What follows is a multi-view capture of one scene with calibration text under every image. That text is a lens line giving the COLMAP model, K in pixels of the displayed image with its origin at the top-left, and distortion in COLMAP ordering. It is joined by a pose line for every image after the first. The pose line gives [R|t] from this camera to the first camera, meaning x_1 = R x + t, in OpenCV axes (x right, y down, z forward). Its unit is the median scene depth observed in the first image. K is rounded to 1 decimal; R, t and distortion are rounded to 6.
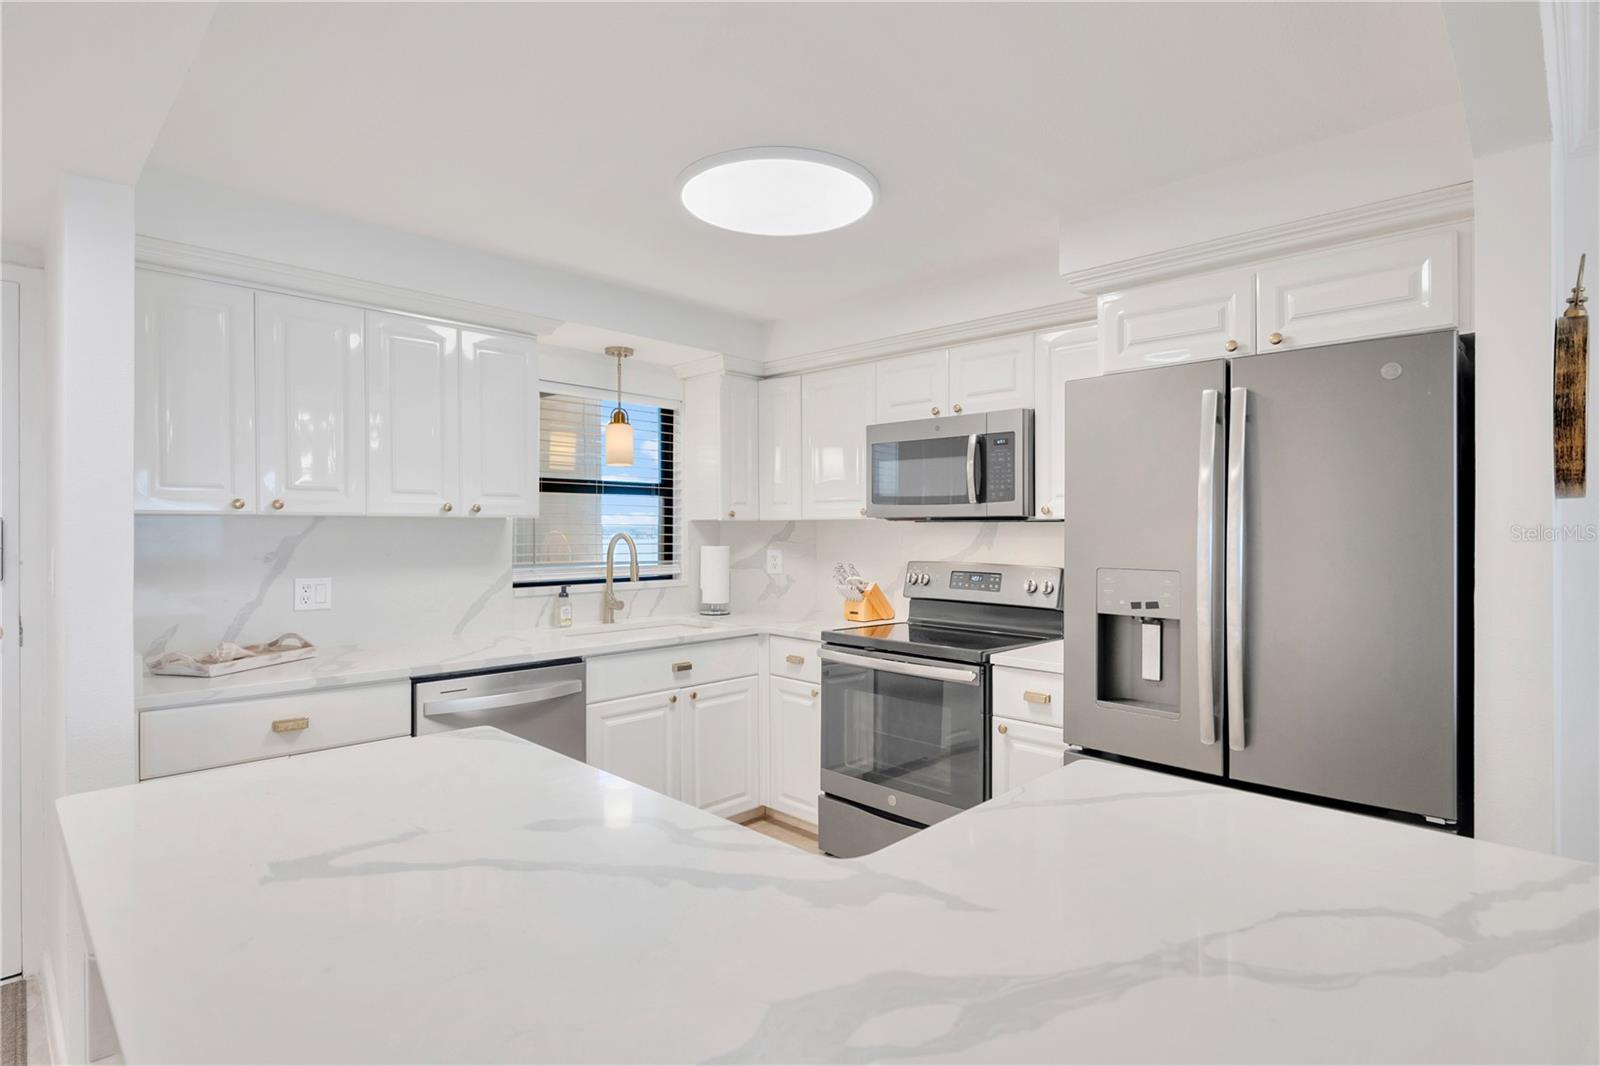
lens RADIAL K [[812.6, 0, 804.6], [0, 812.6, 532.2], [0, 0, 1]] dist [-0.001566, -0.000497]
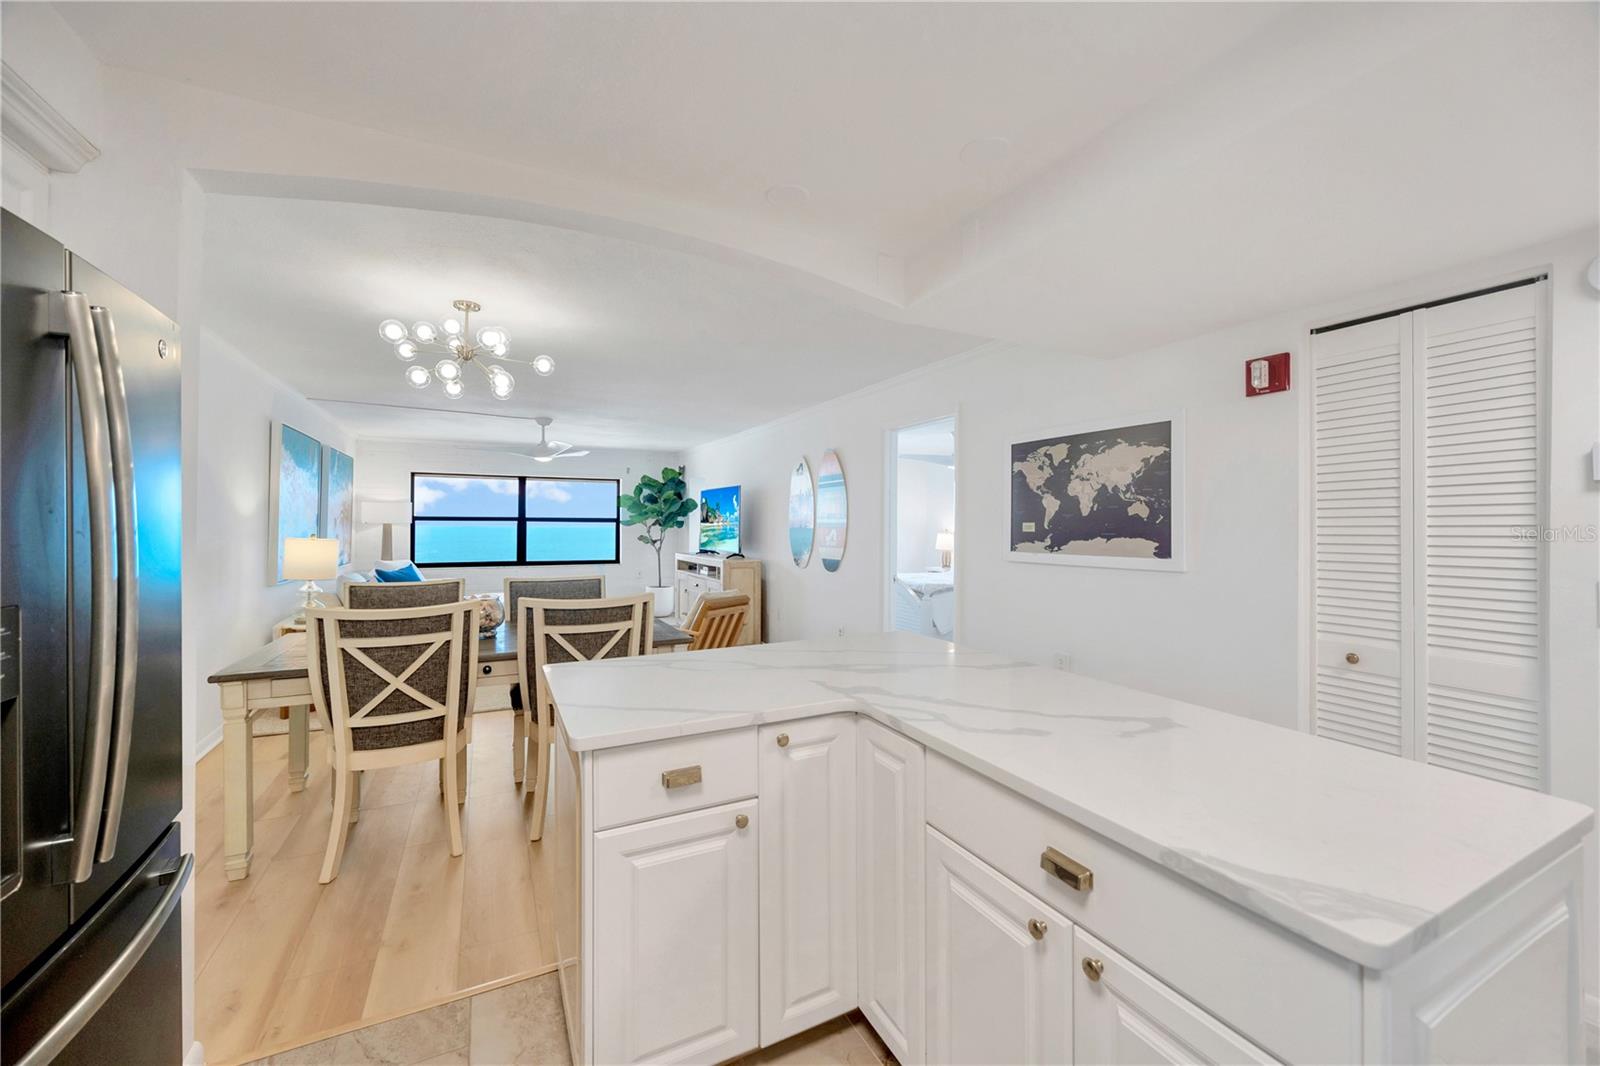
lens RADIAL K [[621.9, 0, 795.3], [0, 621.9, 527.2], [0, 0, 1]] dist [0.001674, -0.000858]
pose [[-0.946121, -0.010870, 0.323630, -0.088893], [-0.008280, 0.999922, 0.009380, -0.005637], [-0.323706, 0.006195, -0.946137, 0.739518]]
